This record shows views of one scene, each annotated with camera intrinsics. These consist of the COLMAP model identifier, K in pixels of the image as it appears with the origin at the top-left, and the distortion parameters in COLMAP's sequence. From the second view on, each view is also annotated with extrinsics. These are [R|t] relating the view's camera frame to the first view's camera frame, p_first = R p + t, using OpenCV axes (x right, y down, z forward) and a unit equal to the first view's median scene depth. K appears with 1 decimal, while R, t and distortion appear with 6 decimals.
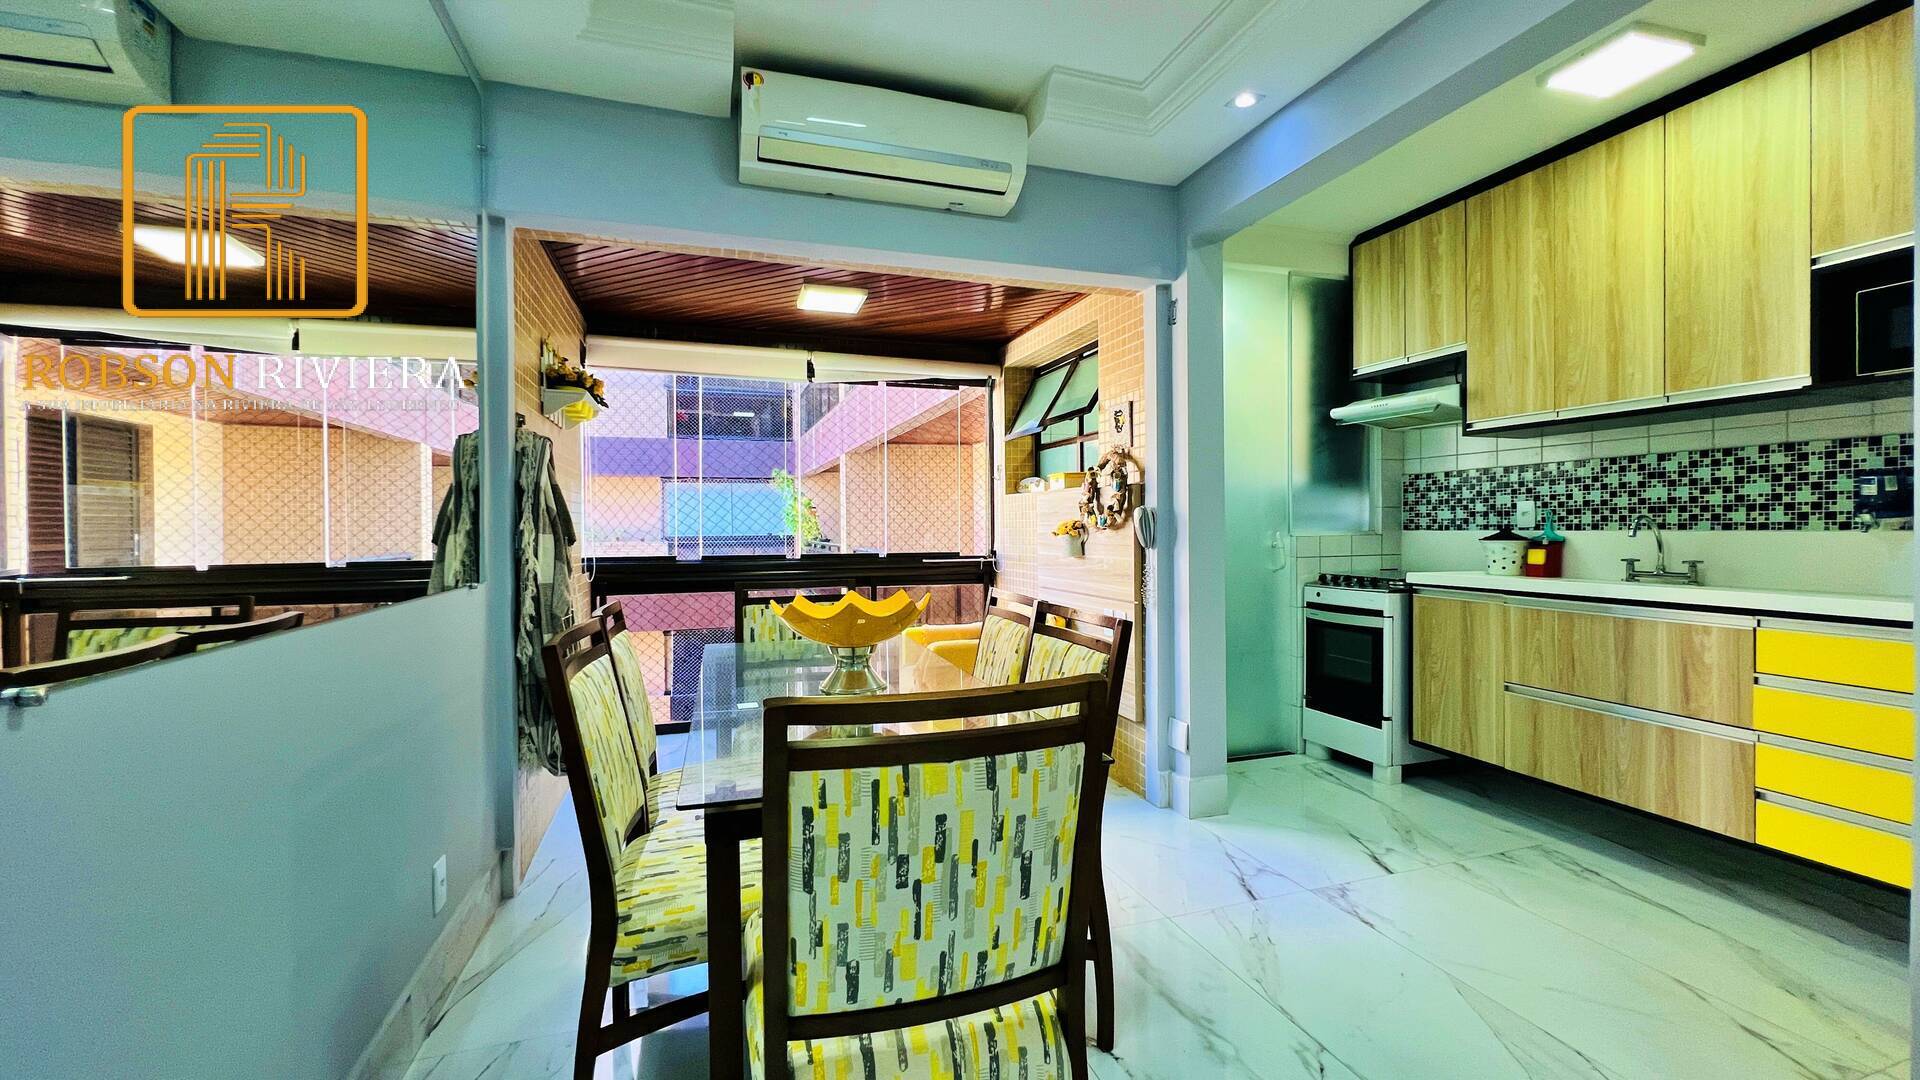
lens RADIAL K [[767.4, 0, 955.5], [0, 767.4, 533.3], [0, 0, 1]] dist [-0.004025, 0.000953]
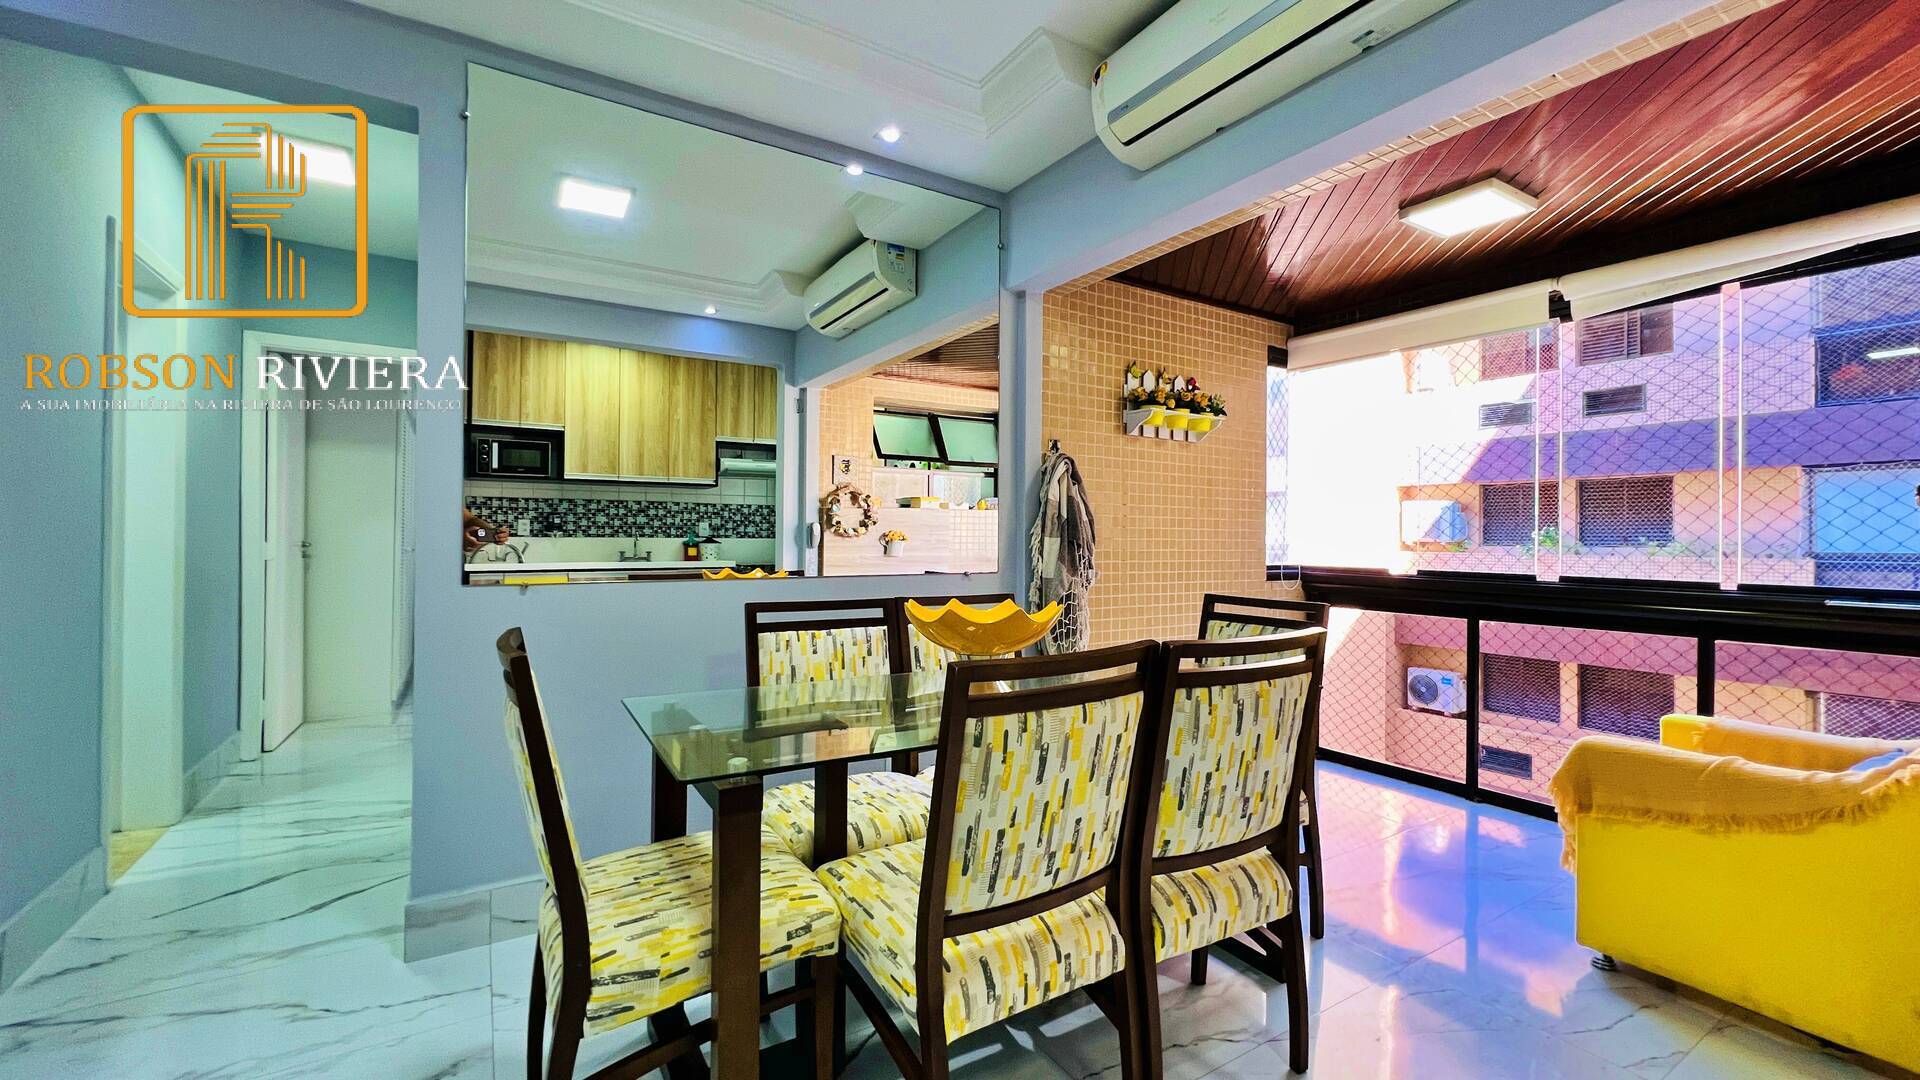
lens RADIAL K [[767.4, 0, 955.5], [0, 767.4, 533.3], [0, 0, 1]] dist [-0.004025, 0.000953]
pose [[0.235852, 0.004095, -0.971780, 0.496183], [-0.015760, 0.999876, 0.000388, -0.002839], [0.971661, 0.015224, 0.235887, 0.464290]]
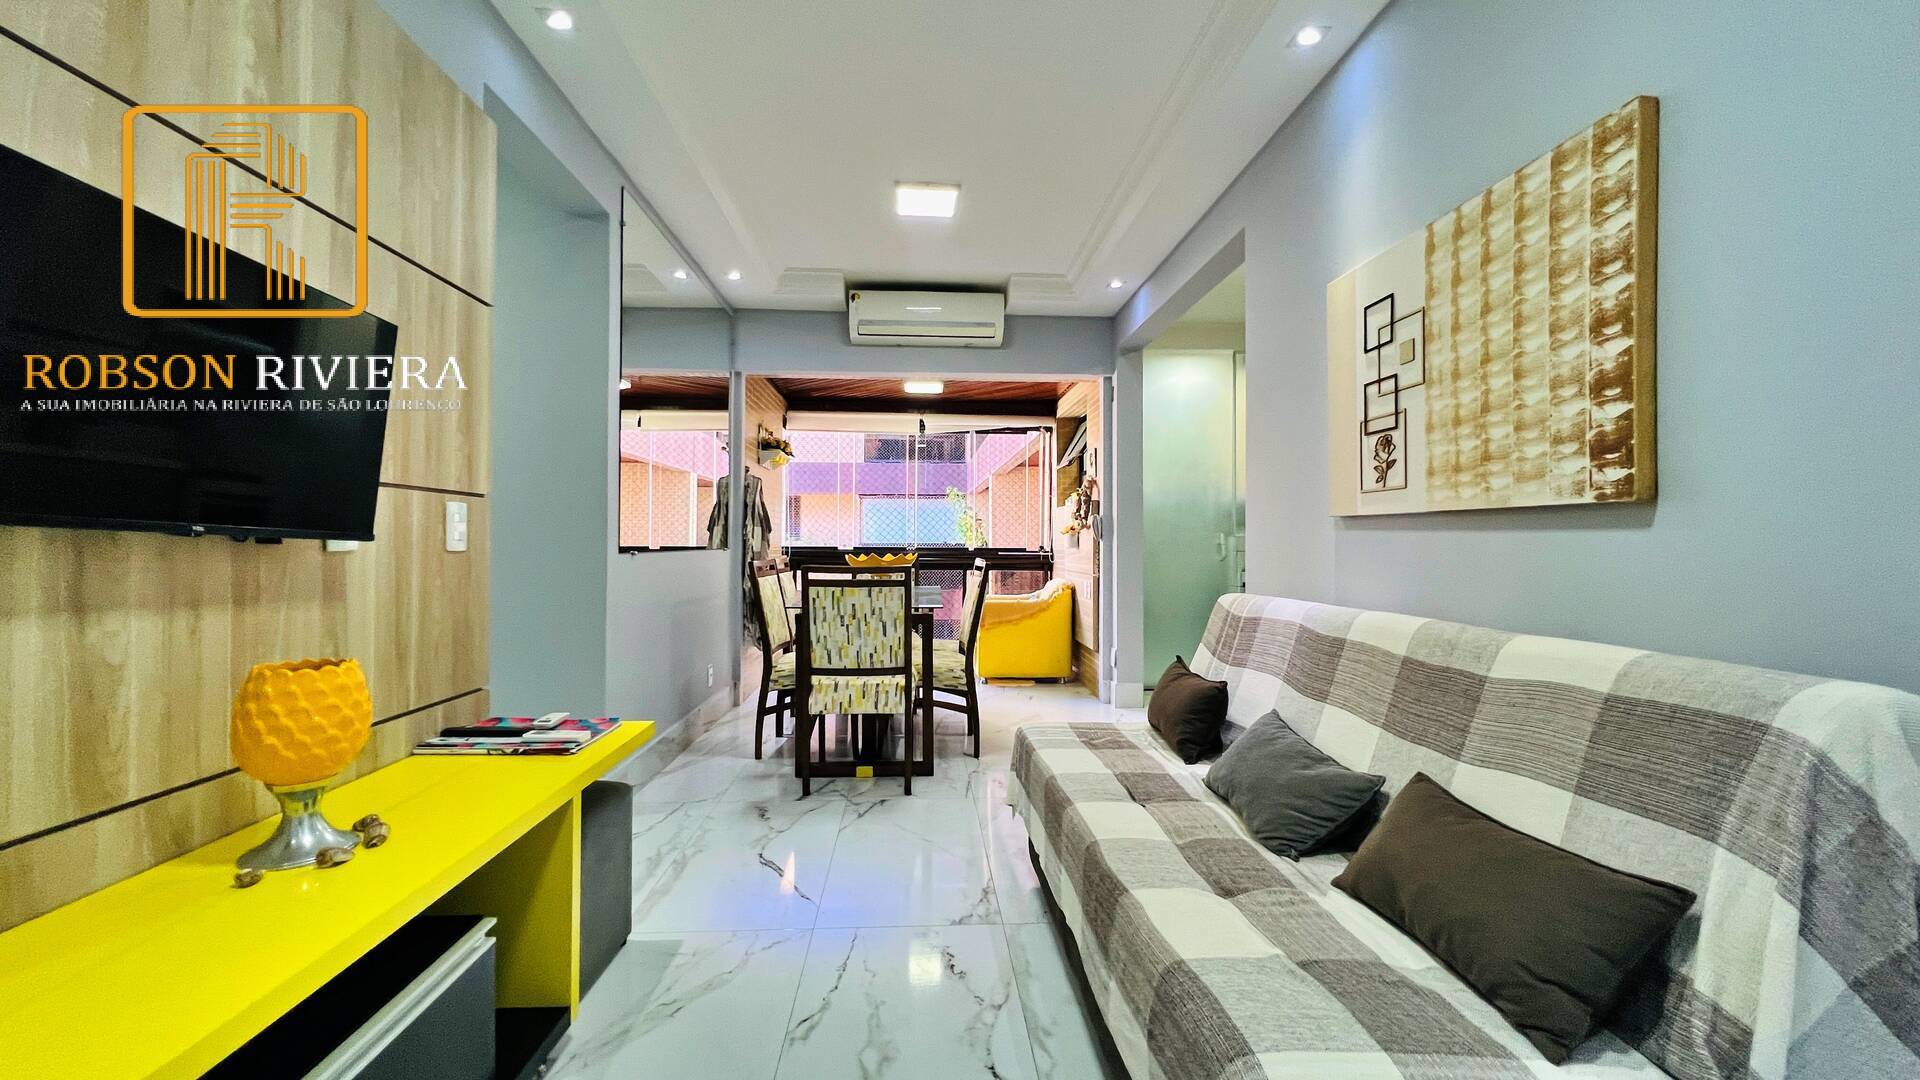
lens RADIAL K [[767.4, 0, 955.5], [0, 767.4, 533.3], [0, 0, 1]] dist [-0.004025, 0.000953]
pose [[0.965101, 0.007768, -0.261764, 0.394446], [-0.012753, 0.999768, -0.017353, 0.037688], [0.261569, 0.020086, 0.964976, -0.642698]]
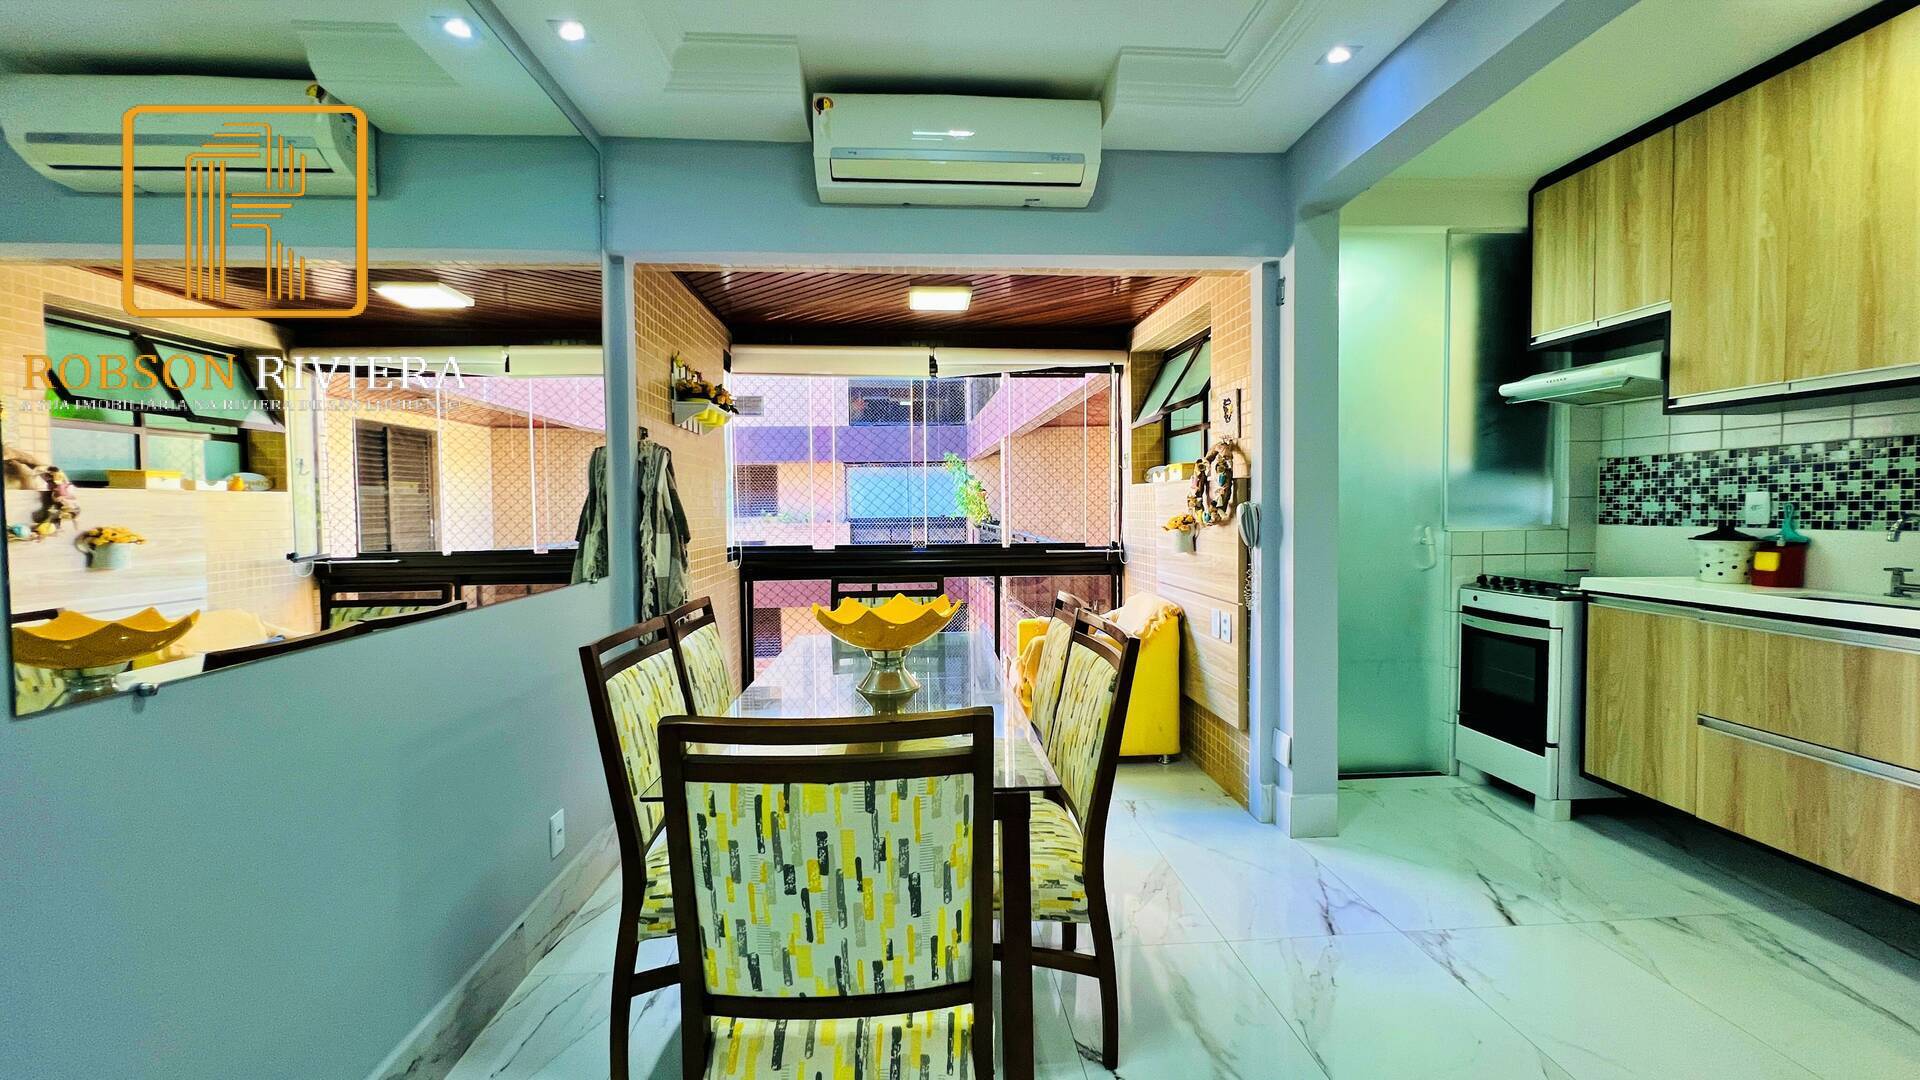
lens RADIAL K [[767.4, 0, 955.5], [0, 767.4, 533.3], [0, 0, 1]] dist [-0.004025, 0.000953]
pose [[0.969531, 0.005742, -0.244900, 0.133944], [0.001446, 0.999574, 0.029160, -0.026039], [0.244963, -0.028626, 0.969110, 0.005047]]
